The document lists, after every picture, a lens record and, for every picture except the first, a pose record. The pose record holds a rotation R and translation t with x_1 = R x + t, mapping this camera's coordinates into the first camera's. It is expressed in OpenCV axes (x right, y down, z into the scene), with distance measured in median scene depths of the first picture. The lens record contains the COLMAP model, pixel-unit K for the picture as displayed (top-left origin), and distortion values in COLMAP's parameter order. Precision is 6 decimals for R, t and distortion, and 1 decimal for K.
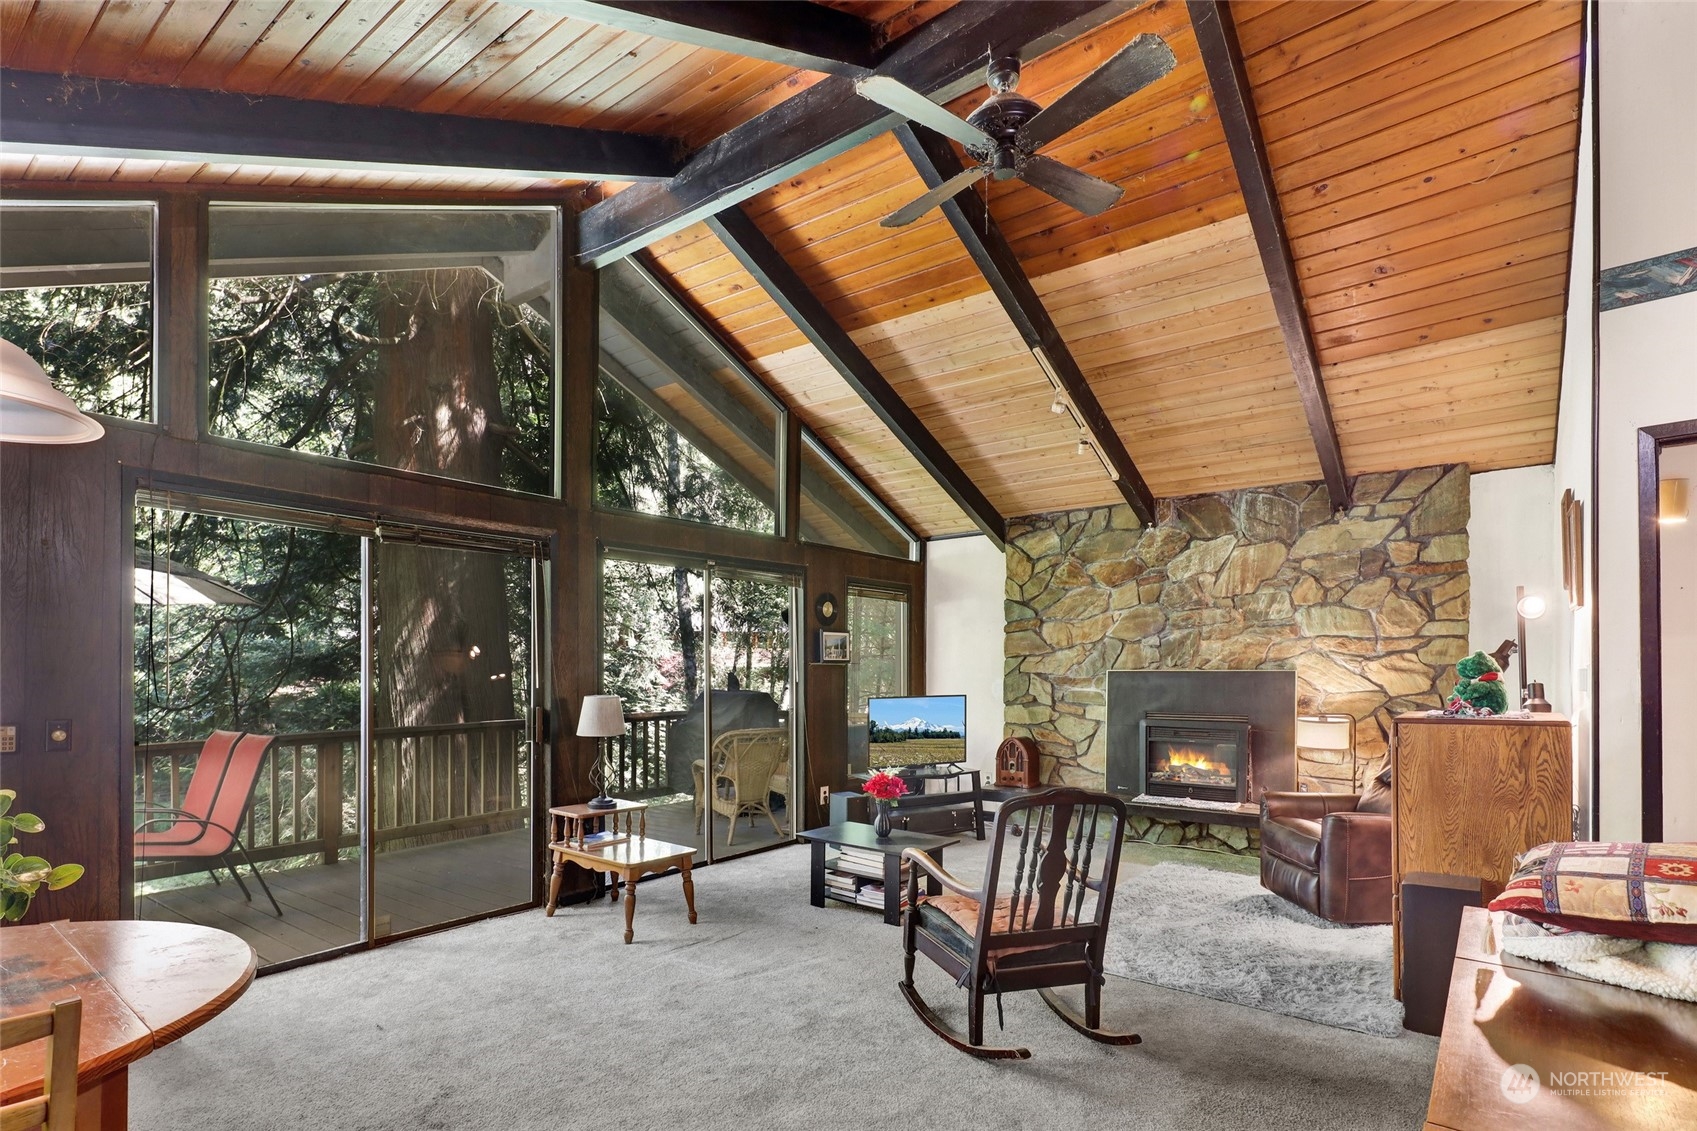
lens RADIAL K [[859.9, 0, 793.4], [0, 859.9, 645.8], [0, 0, 1]] dist [-0.001657, 0.022435]
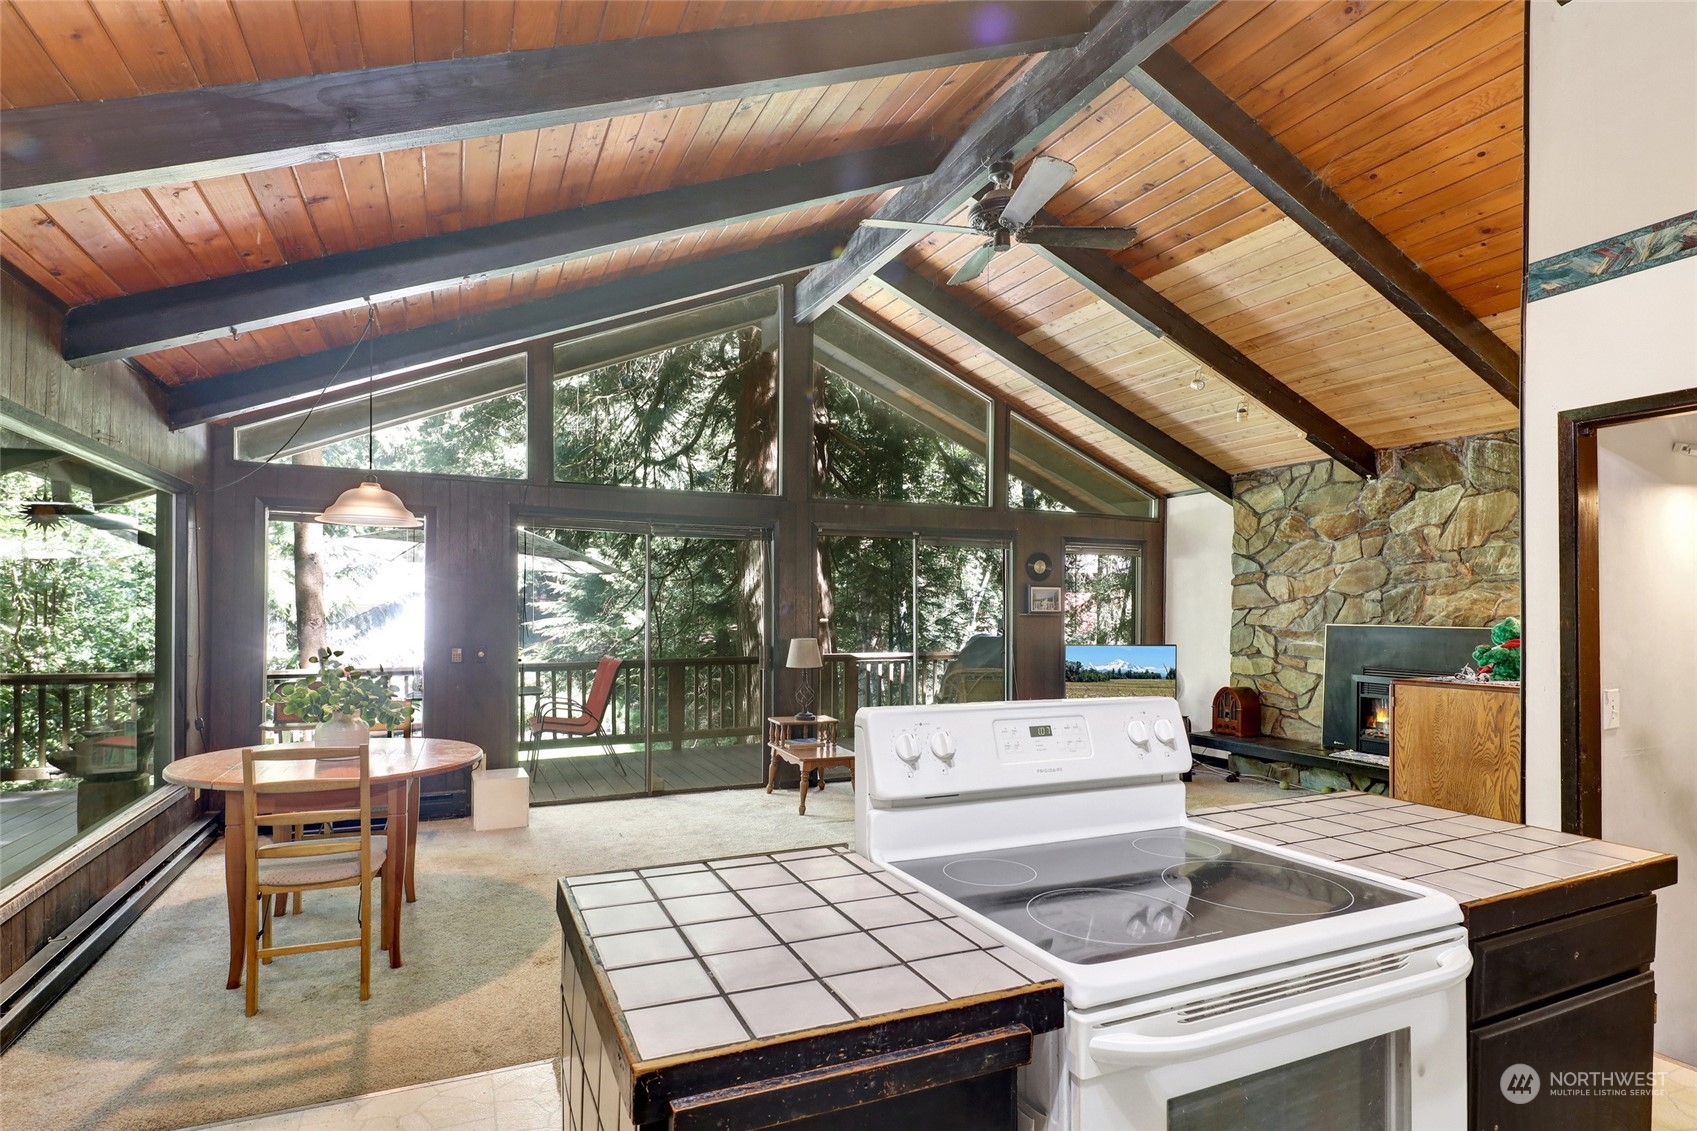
lens RADIAL K [[864.2, 0, 843.7], [0, 864.2, 596.1], [0, 0, 1]] dist [-0.003031, -0.001979]
pose [[0.896916, 0.005026, -0.442173, 0.315603], [0.002419, 0.999865, 0.016272, -0.022695], [0.442195, -0.015665, 0.896782, -0.148666]]
